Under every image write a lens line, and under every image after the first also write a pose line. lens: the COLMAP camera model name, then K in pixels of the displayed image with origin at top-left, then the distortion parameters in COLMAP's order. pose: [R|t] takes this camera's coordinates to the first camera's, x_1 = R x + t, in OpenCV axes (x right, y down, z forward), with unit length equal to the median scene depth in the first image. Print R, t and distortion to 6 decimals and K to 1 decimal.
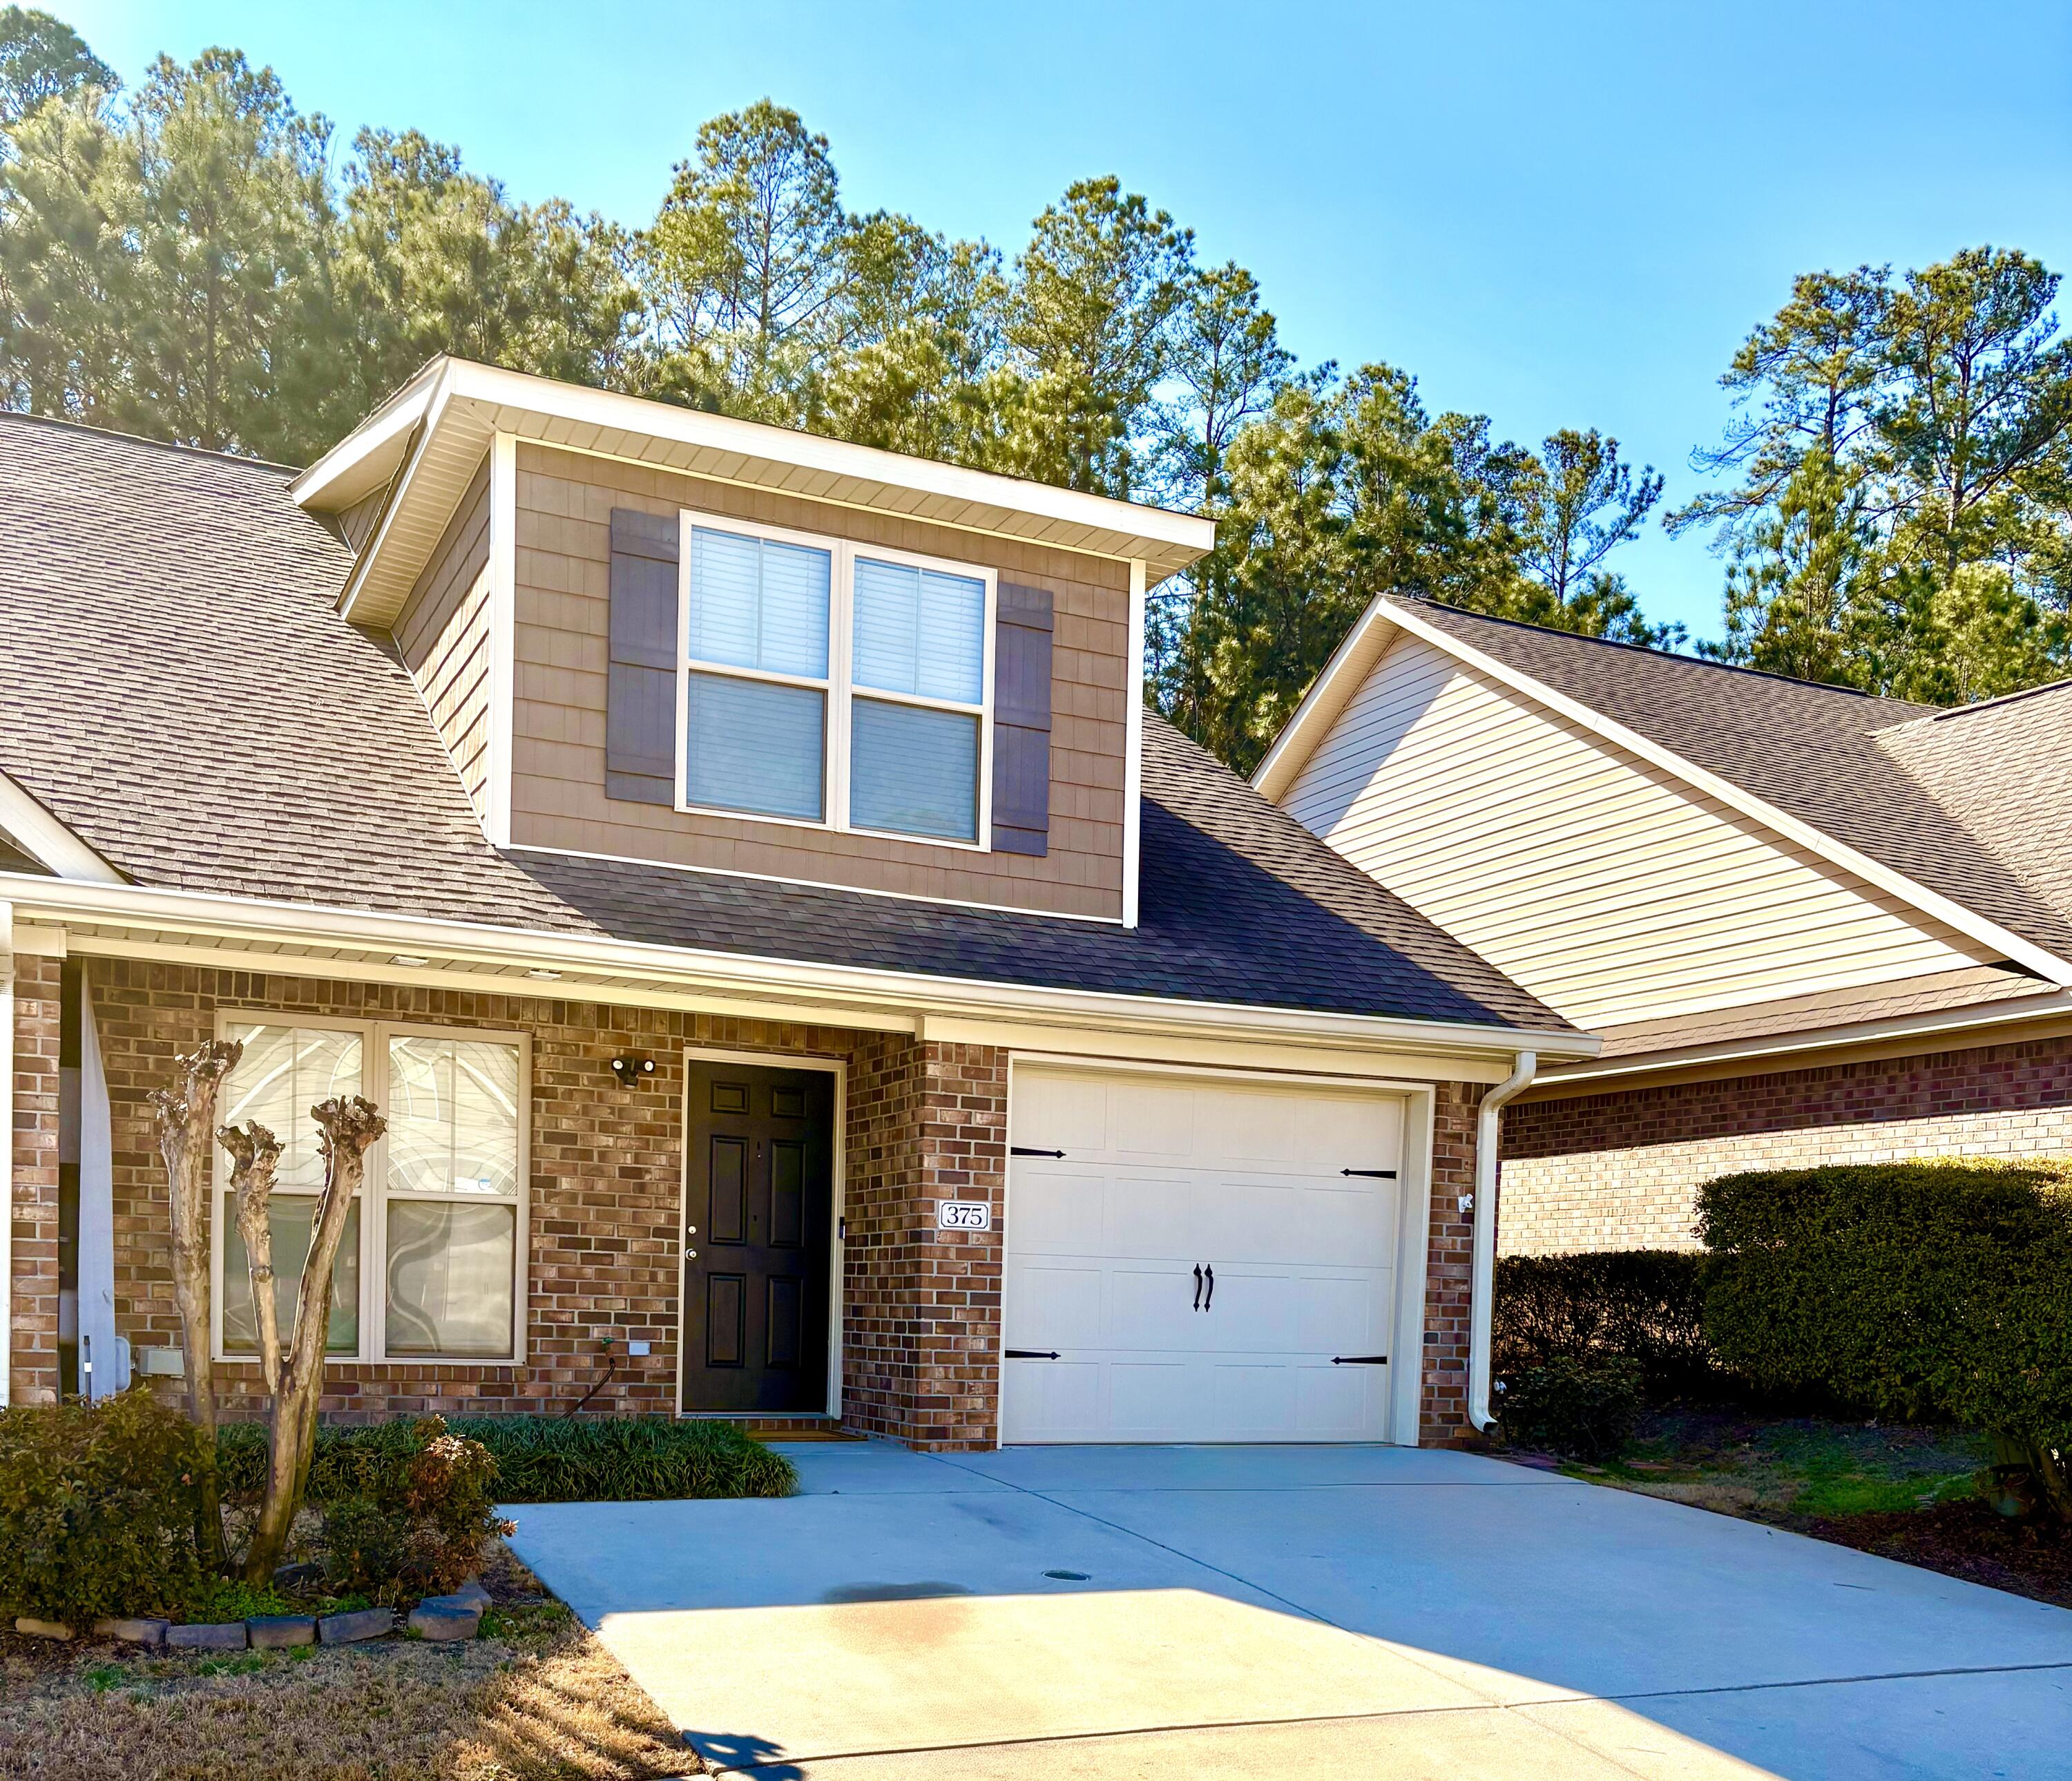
lens RADIAL K [[2010.9, 0, 1036.3], [0, 2010.9, 850.9], [0, 0, 1]] dist [0.016554, 0.021423]
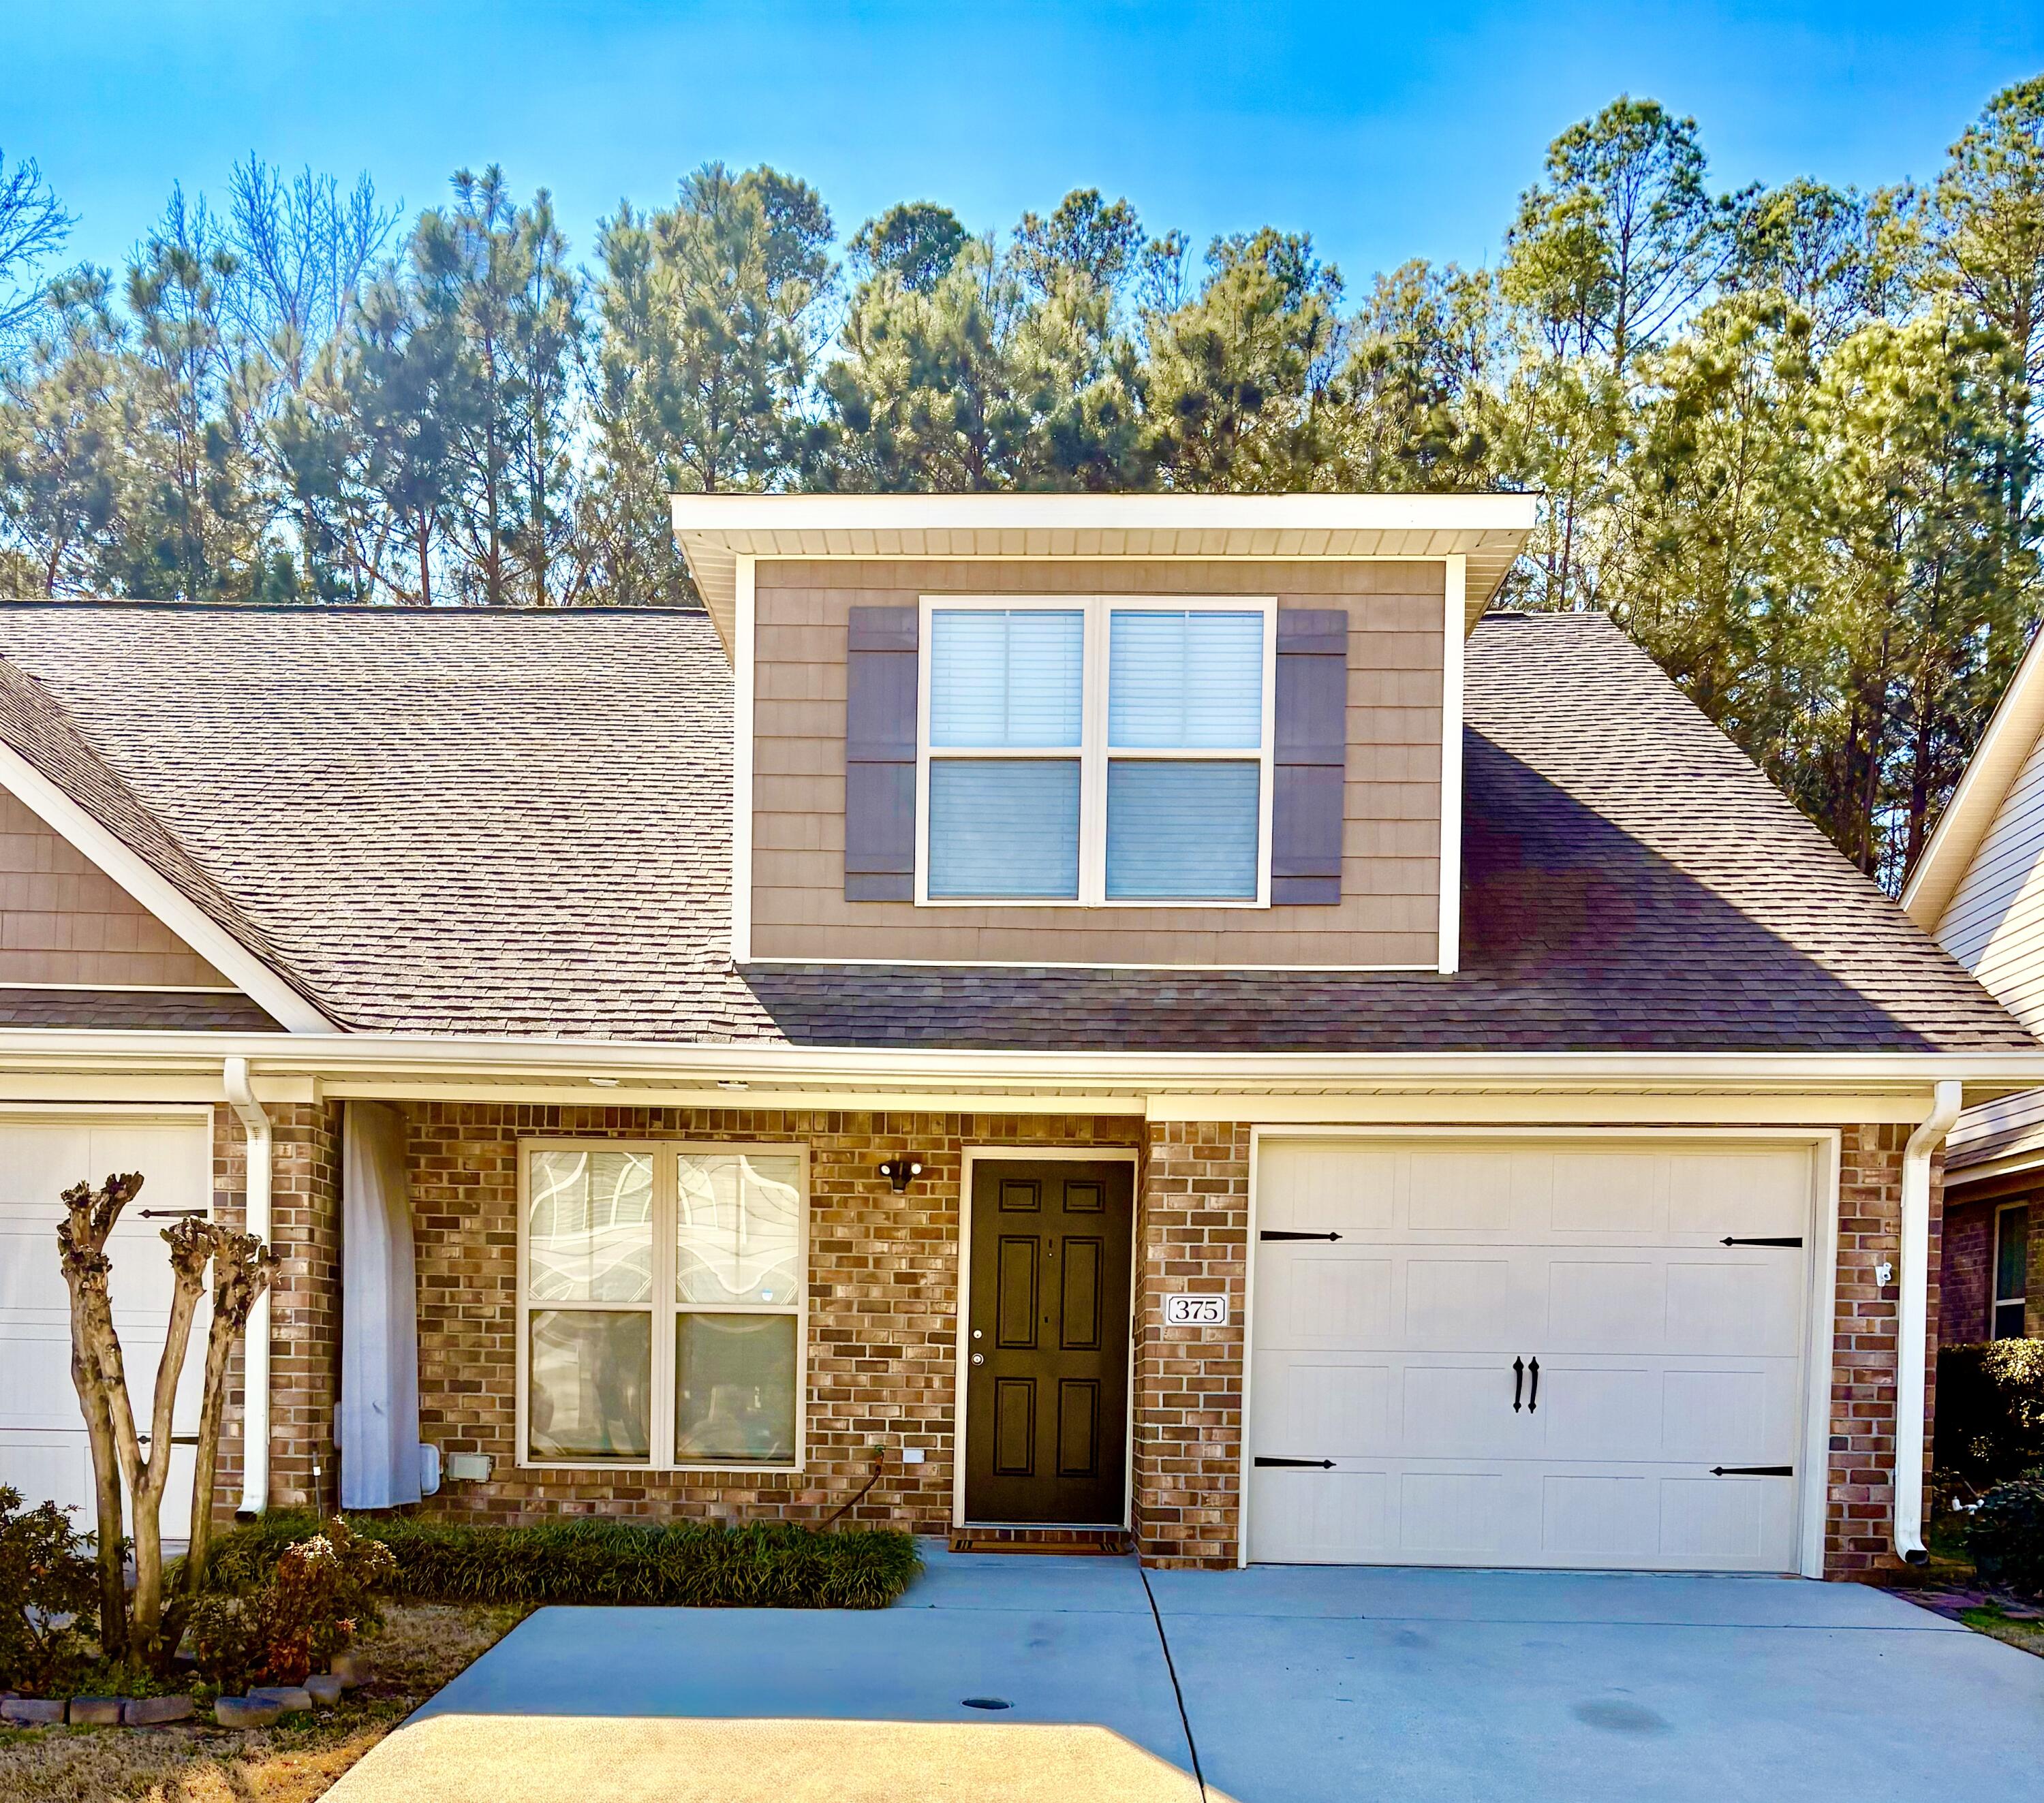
lens RADIAL K [[2137.4, 0, 1019.0], [0, 2137.4, 899.6], [0, 0, 1]] dist [-0.015504, 0.113900]
pose [[0.888811, -0.117311, -0.443005, 0.325424], [0.109904, 0.993035, -0.042461, 0.027393], [0.444901, -0.010948, 0.895513, 0.094561]]
